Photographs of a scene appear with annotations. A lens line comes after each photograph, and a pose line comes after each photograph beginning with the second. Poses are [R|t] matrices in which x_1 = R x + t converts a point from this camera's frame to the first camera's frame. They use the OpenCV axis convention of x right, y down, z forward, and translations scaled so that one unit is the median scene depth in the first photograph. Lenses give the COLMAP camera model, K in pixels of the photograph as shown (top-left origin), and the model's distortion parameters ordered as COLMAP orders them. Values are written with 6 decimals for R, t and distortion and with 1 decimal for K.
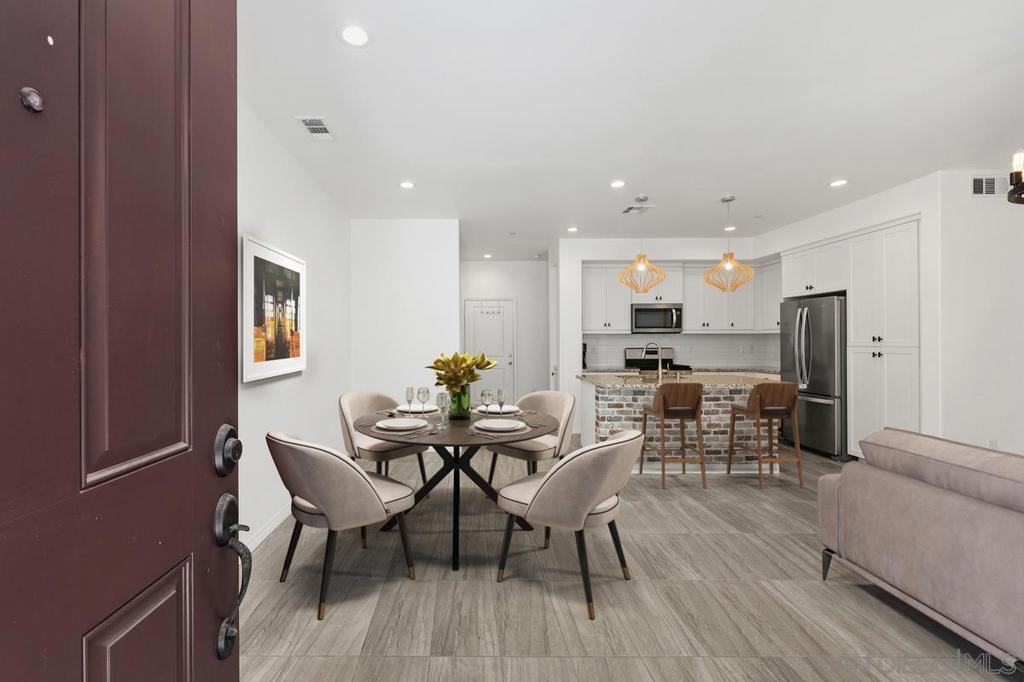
lens RADIAL K [[438.2, 0, 502.8], [0, 438.2, 338.2], [0, 0, 1]] dist [0.000564, -0.000049]
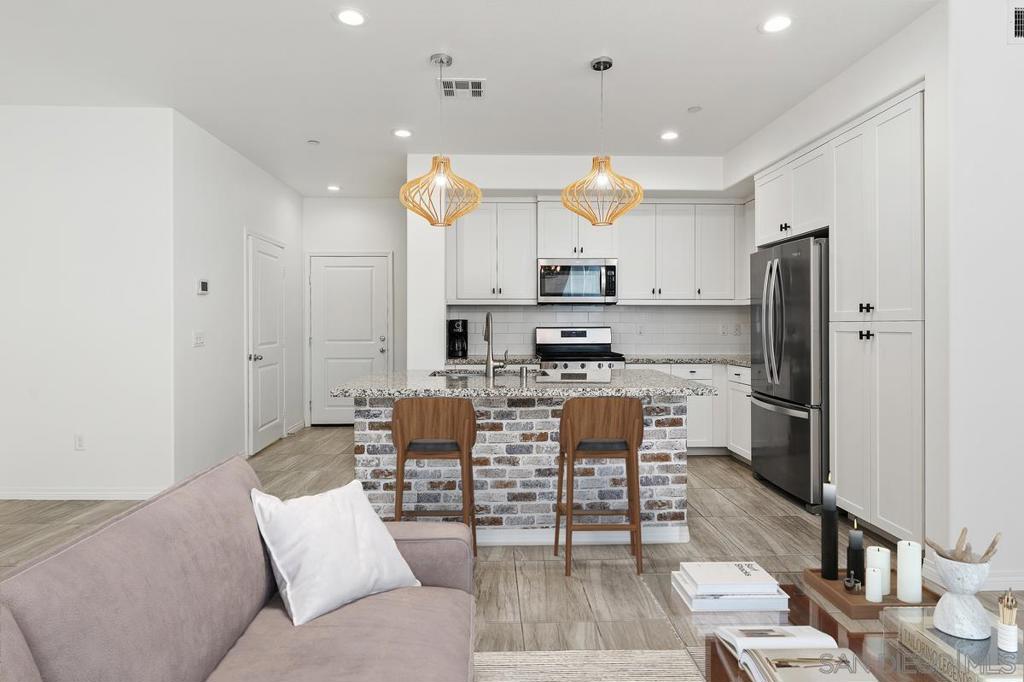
lens RADIAL K [[561.6, 0, 504.2], [0, 561.6, 319.3], [0, 0, 1]] dist [0.003226, 0.000242]
pose [[0.999988, -0.001731, -0.004678, 0.320487], [0.001740, 0.999997, 0.001917, 0.012316], [0.004675, -0.001925, 0.999987, 0.216480]]
